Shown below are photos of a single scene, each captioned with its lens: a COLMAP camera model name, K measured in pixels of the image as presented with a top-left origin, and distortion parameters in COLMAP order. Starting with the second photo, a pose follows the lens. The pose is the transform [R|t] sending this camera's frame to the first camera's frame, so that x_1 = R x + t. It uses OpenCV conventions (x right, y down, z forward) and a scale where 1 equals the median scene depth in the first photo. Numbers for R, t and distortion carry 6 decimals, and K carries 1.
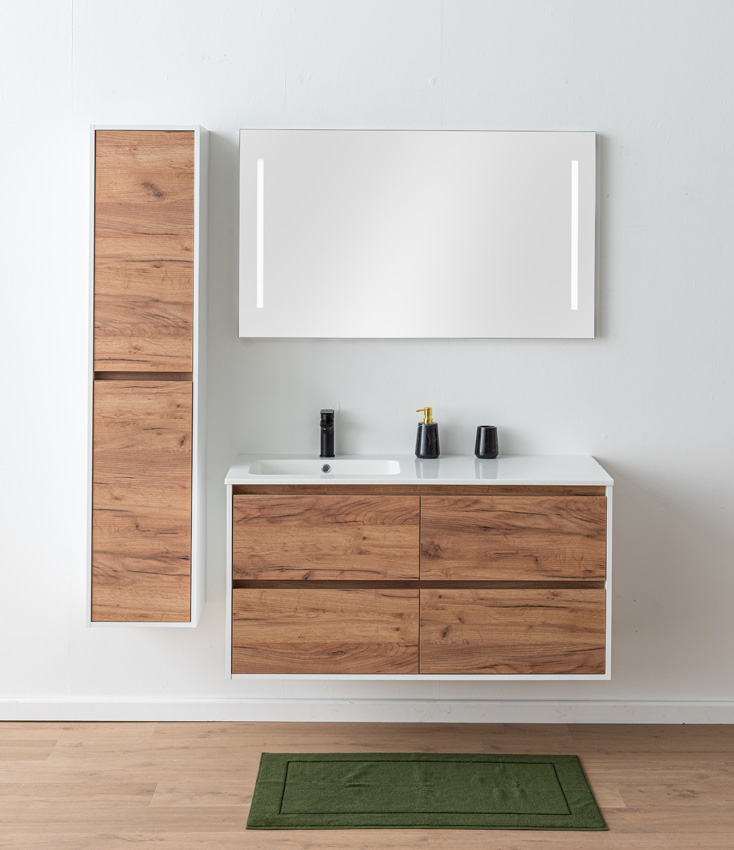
lens RADIAL K [[1511.1, 0, 385.6], [0, 1511.1, 236.3], [0, 0, 1]] dist [0.007645, 0.000000]
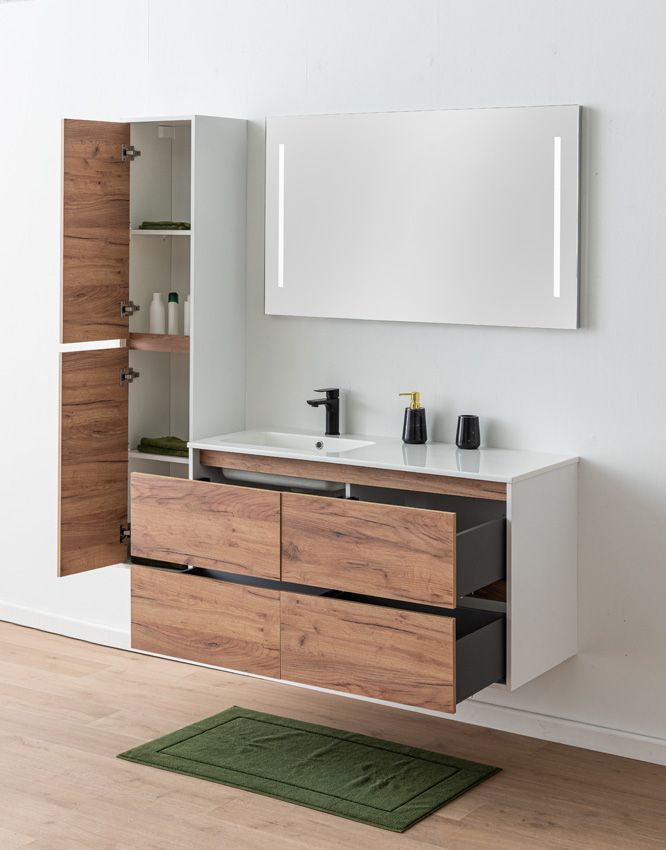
lens RADIAL K [[1541.4, 0, 343.2], [0, 1541.4, 244.7], [0, 0, 1]] dist [0.014459, 0.000000]
pose [[0.828218, 0.008344, -0.560344, 0.595035], [-0.008724, 0.999960, 0.001996, 0.014367], [0.560339, 0.003236, 0.828257, 0.220054]]
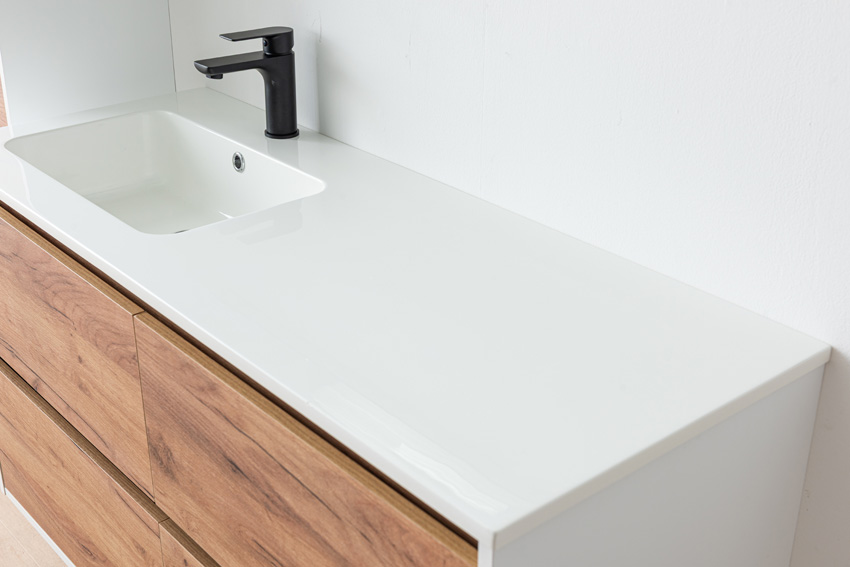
lens RADIAL K [[1150.3, 0, 426.8], [0, 1150.3, 284.2], [0, 0, 1]] dist [0.004119, 0.000000]
pose [[0.636344, 0.329470, -0.697507, 0.260284], [-0.015397, 0.909448, 0.415533, 0.047839], [0.771252, -0.253682, 0.583794, 0.892364]]
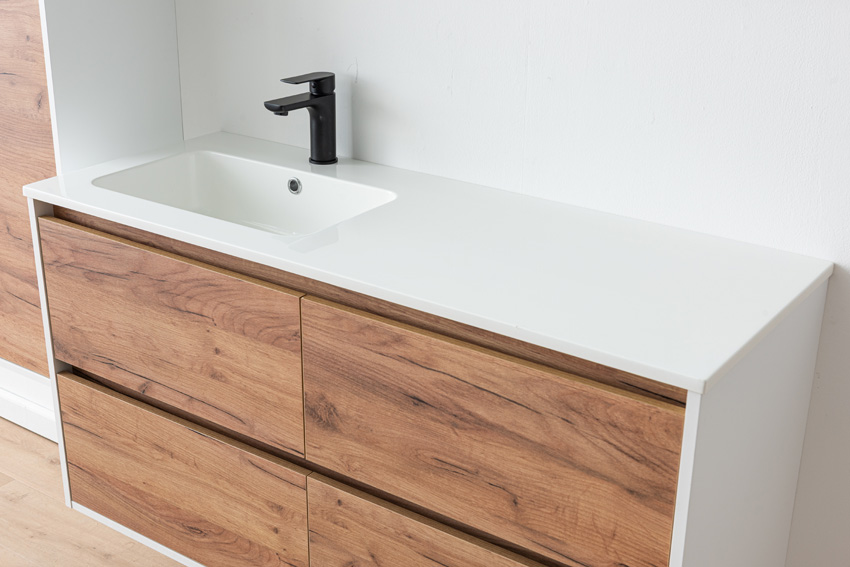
lens RADIAL K [[1150.3, 0, 425.4], [0, 1150.3, 286.6], [0, 0, 1]] dist [0.004119, 0.000000]
pose [[0.806558, 0.224958, -0.546679, 0.241244], [-0.017599, 0.933492, 0.358167, 0.044216], [0.590893, -0.279262, 0.756874, 0.760135]]
